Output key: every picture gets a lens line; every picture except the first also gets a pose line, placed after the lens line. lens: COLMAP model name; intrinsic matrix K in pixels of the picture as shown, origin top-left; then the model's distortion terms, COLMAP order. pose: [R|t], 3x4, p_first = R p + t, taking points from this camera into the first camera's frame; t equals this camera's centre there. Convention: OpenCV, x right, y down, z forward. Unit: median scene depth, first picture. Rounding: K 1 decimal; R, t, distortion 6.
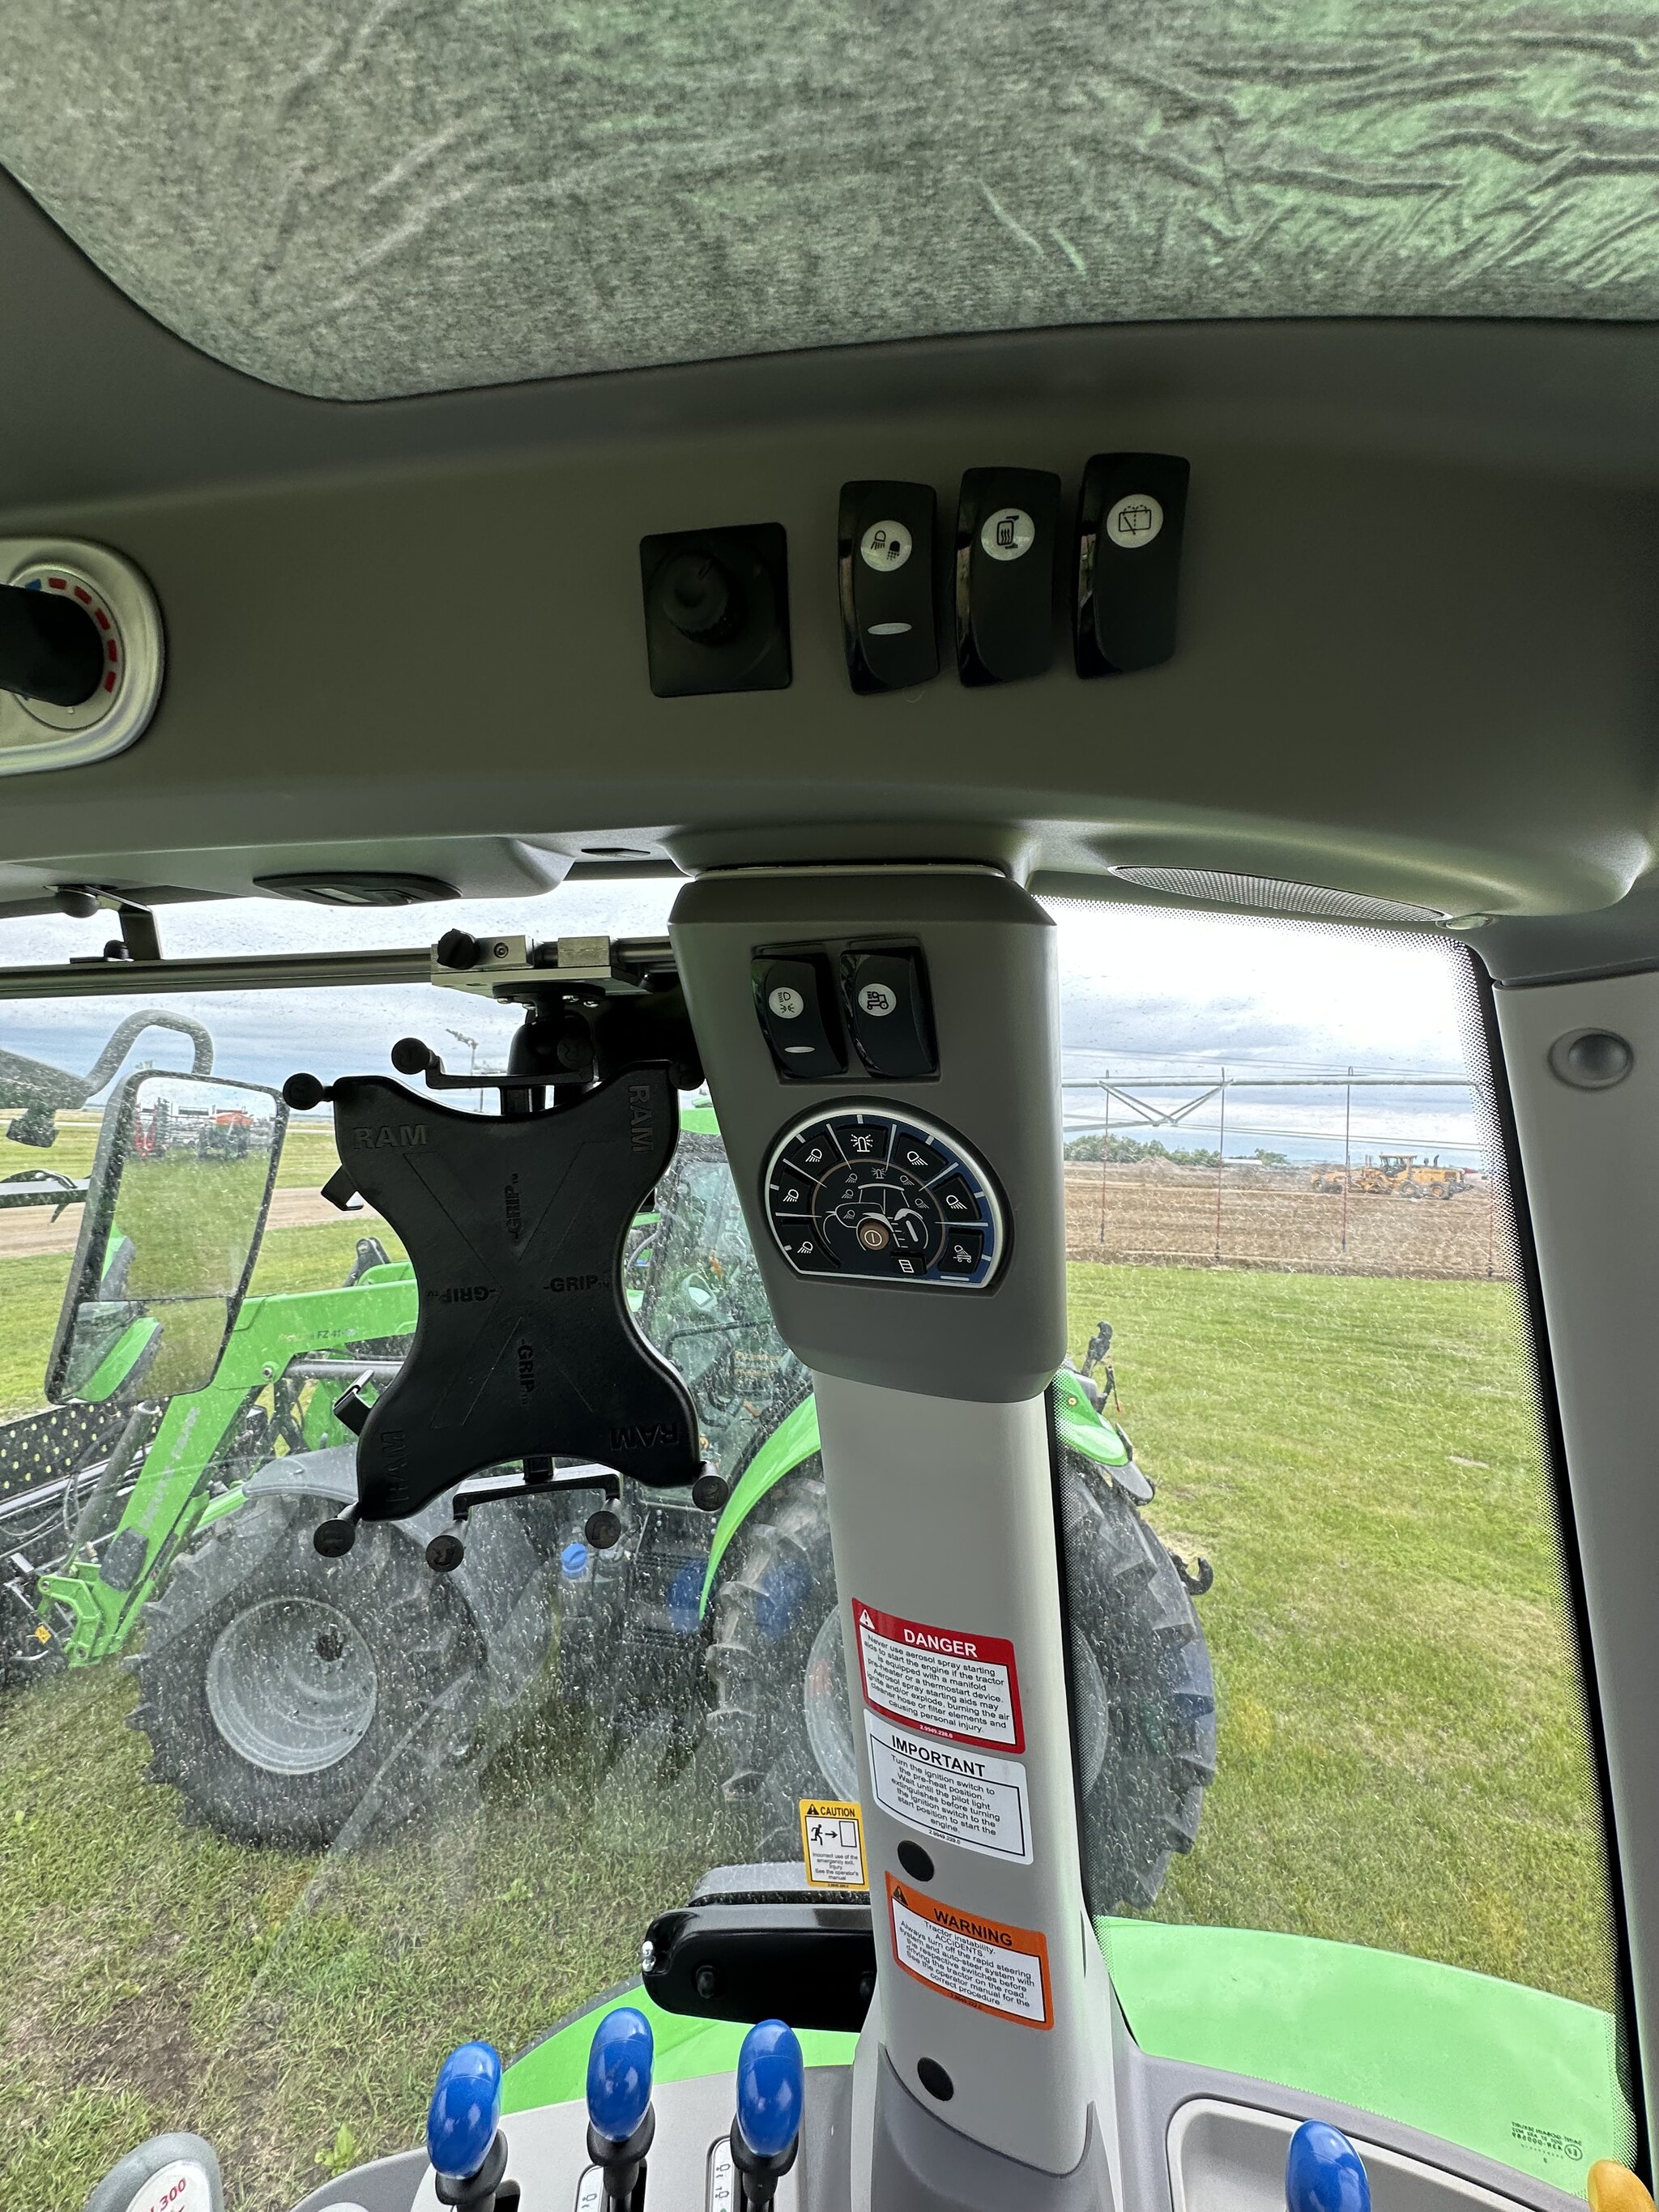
lens RADIAL K [[879.9, 0, 831.1], [0, 879.9, 1106.4], [0, 0, 1]] dist [-0.002003, -0.000079]
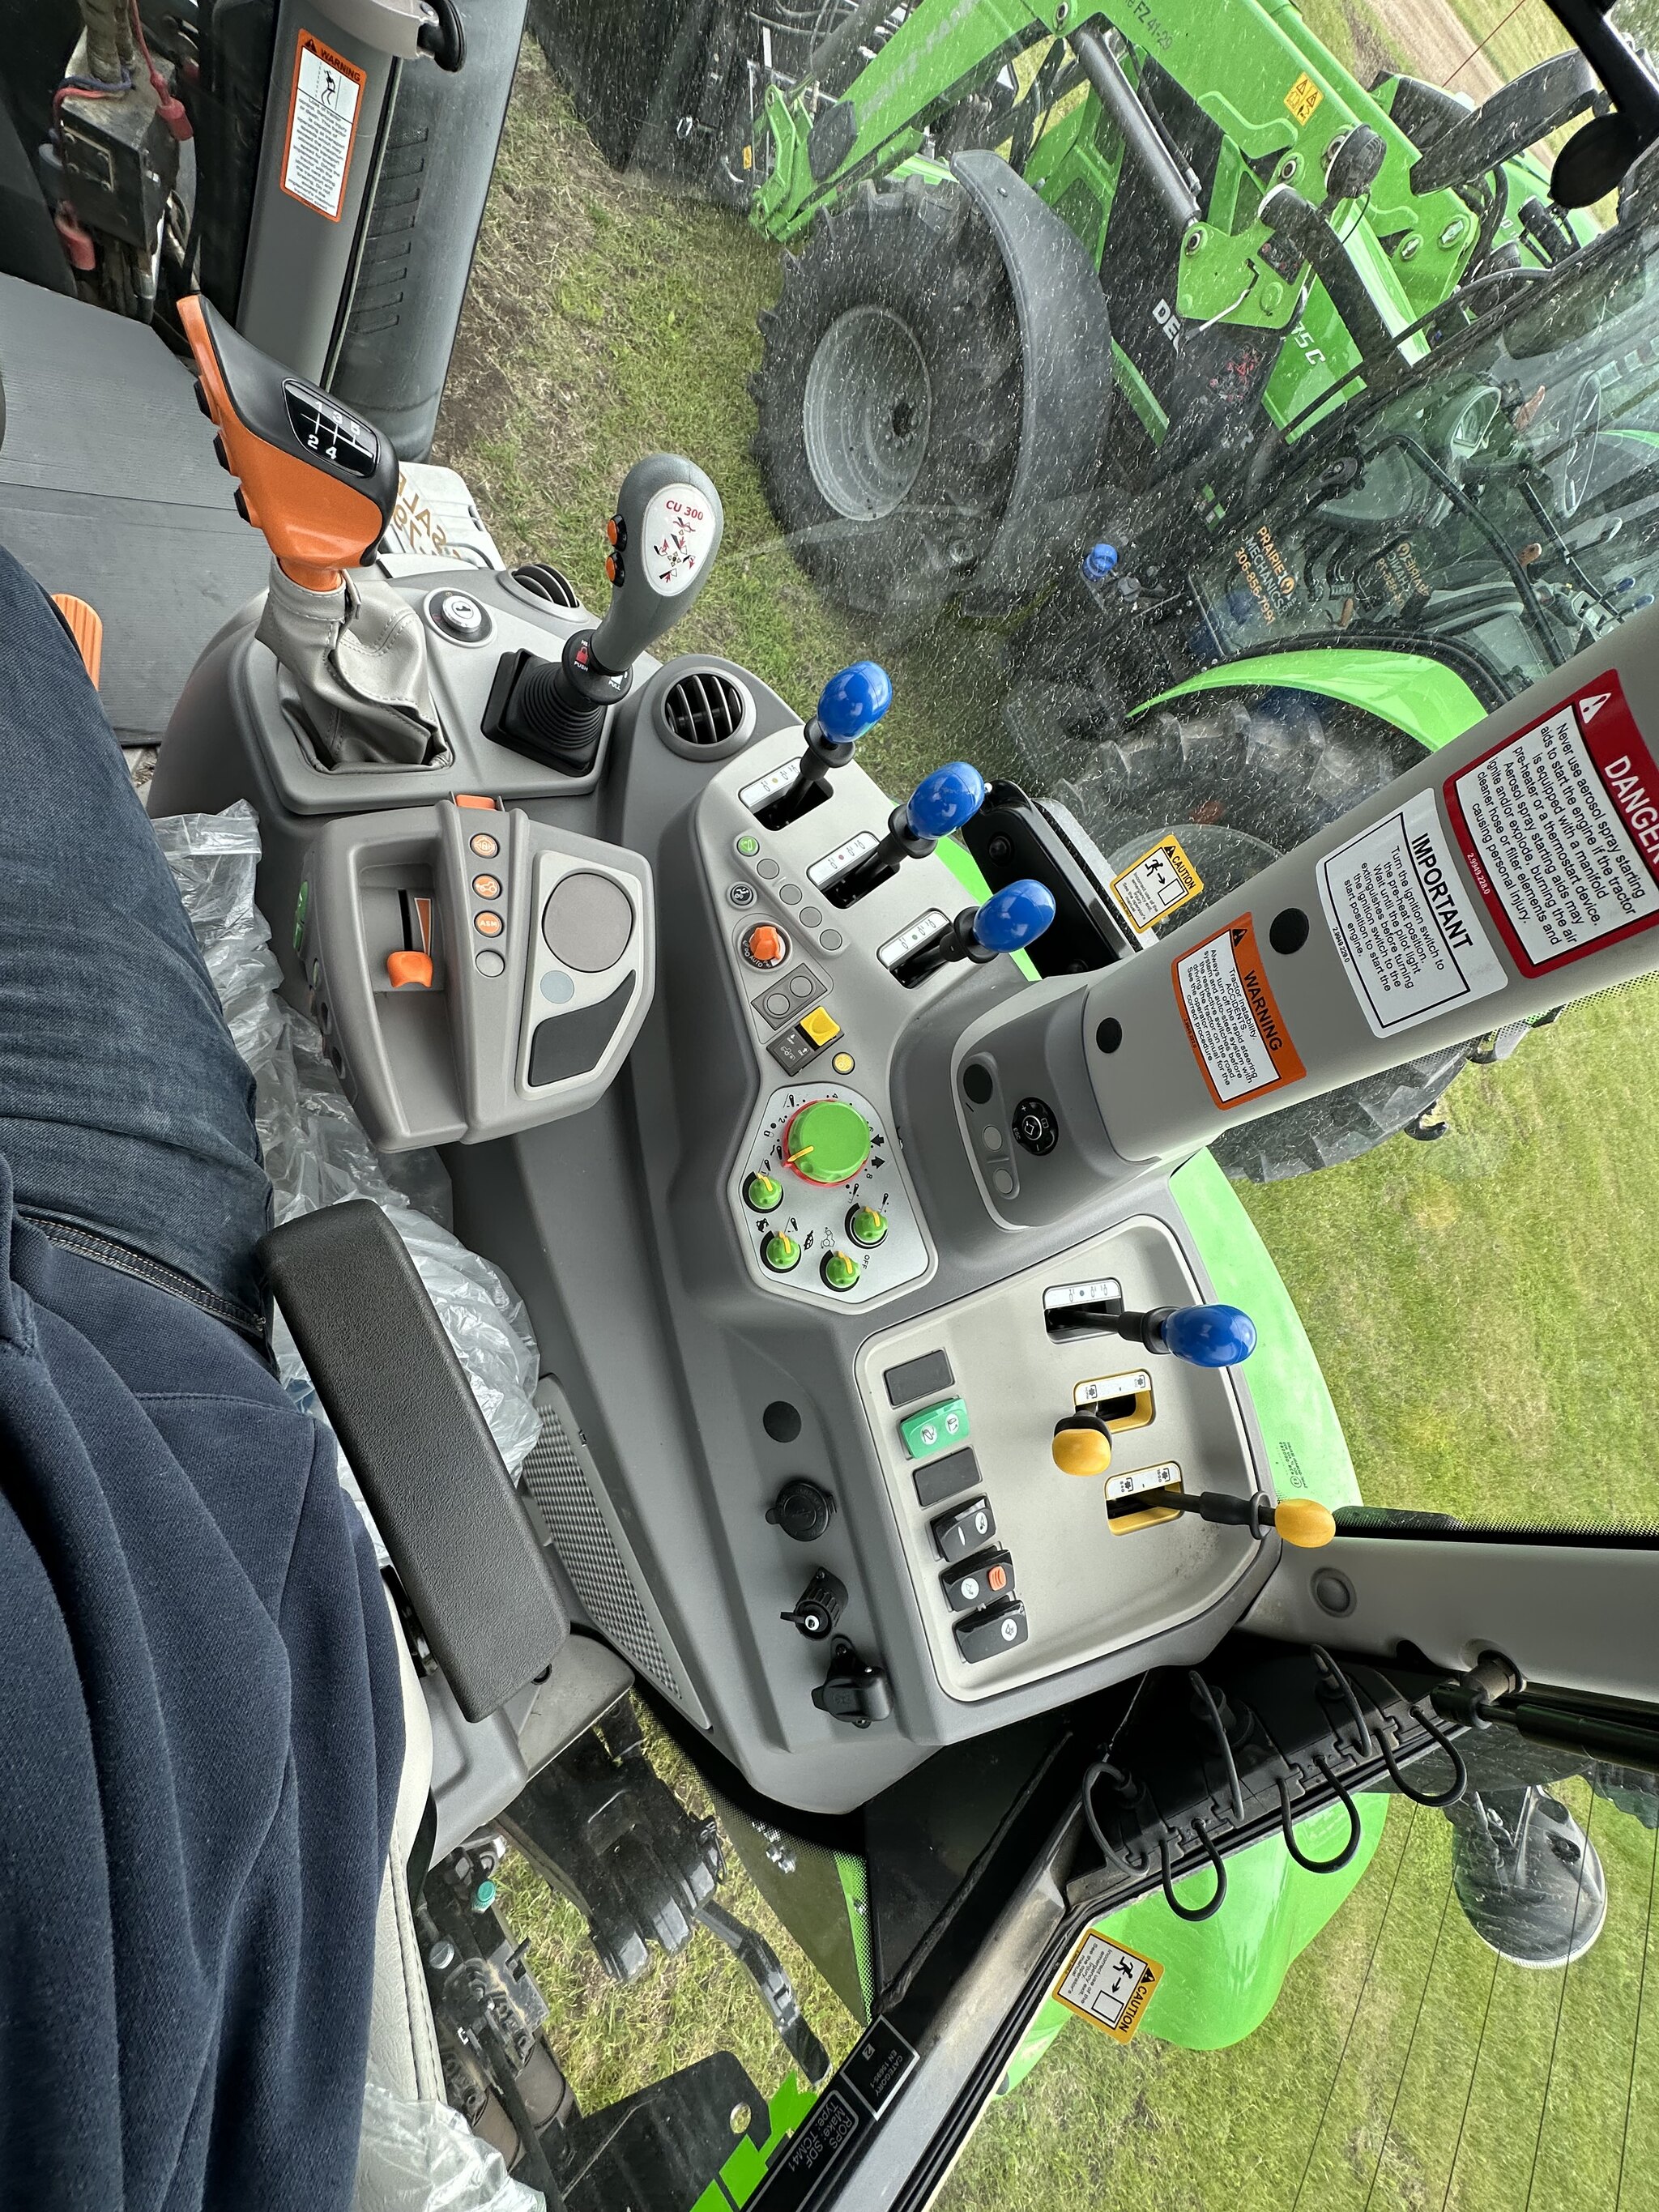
lens RADIAL K [[879.9, 0, 831.1], [0, 879.9, 1106.4], [0, 0, 1]] dist [-0.002003, -0.000079]
pose [[0.545864, 0.836693, 0.044469, -0.008777], [-0.494227, 0.278671, 0.823458, 0.071861], [0.676589, -0.471474, 0.565632, 0.016849]]
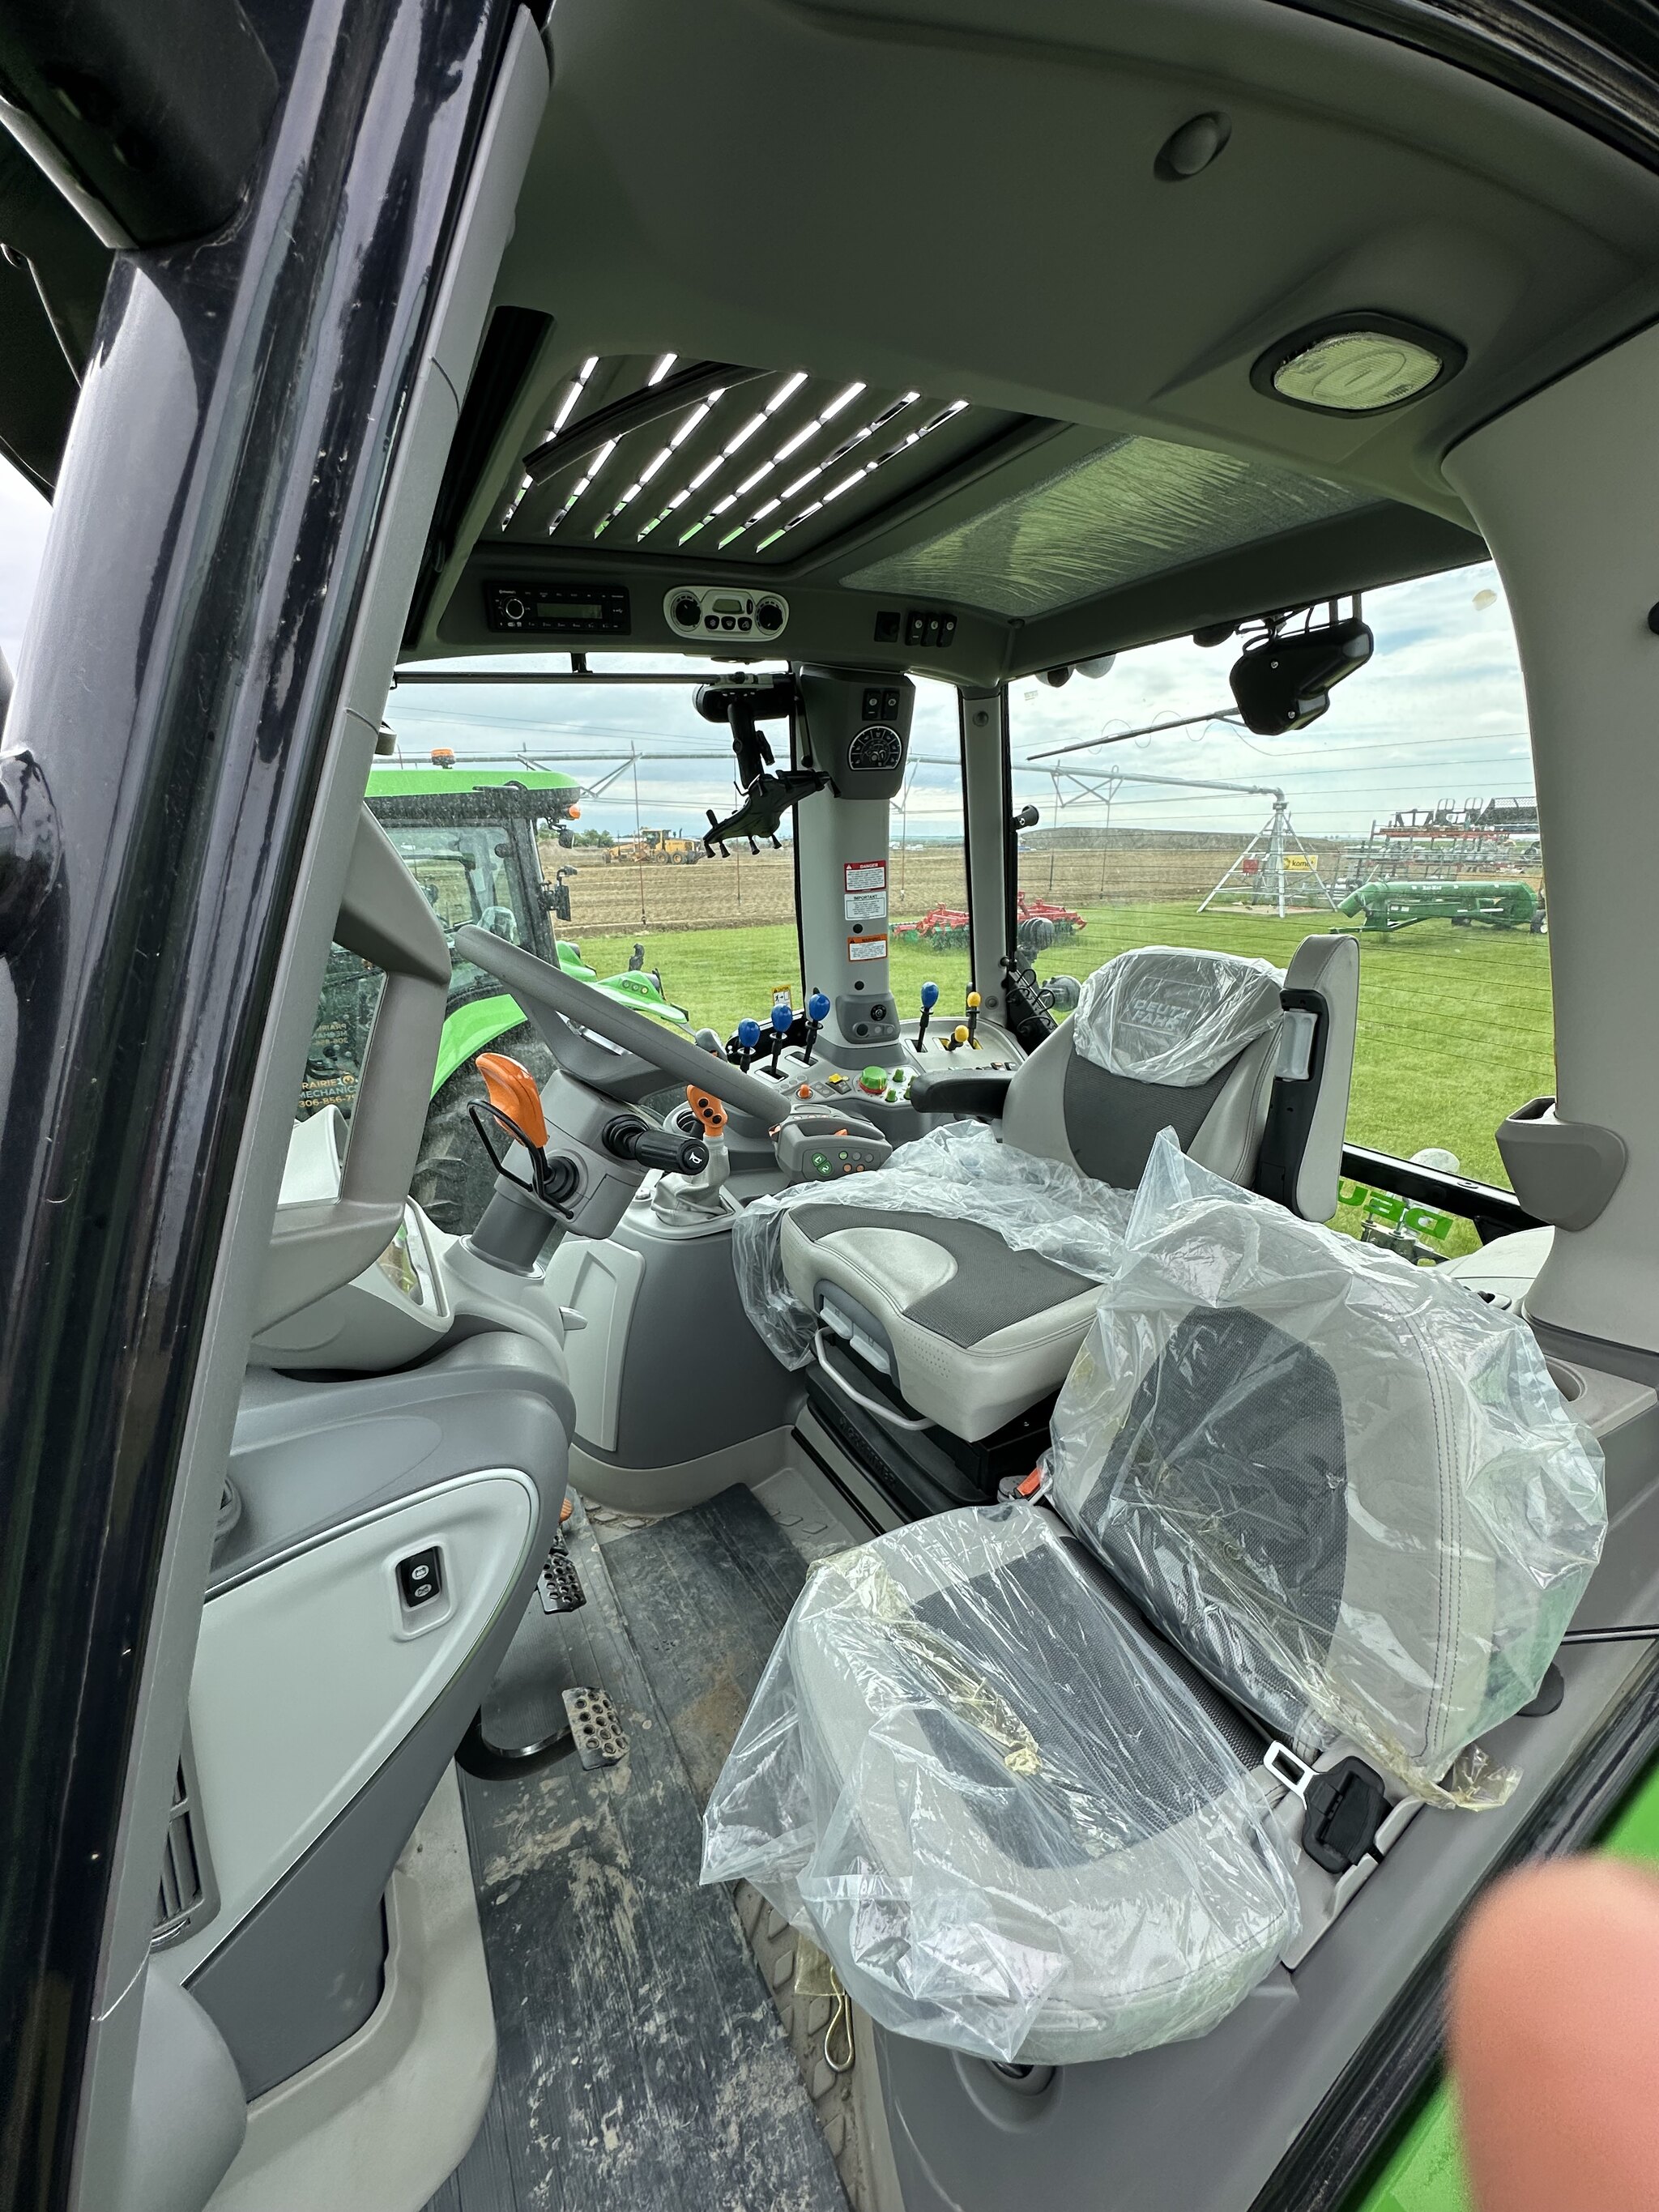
lens RADIAL K [[879.9, 0, 831.1], [0, 879.9, 1106.4], [0, 0, 1]] dist [-0.002003, -0.000079]
pose [[0.789984, -0.234444, 0.566535, -0.429297], [0.027631, 0.936682, 0.349089, 0.033431], [-0.612505, -0.260120, 0.746441, -0.375353]]
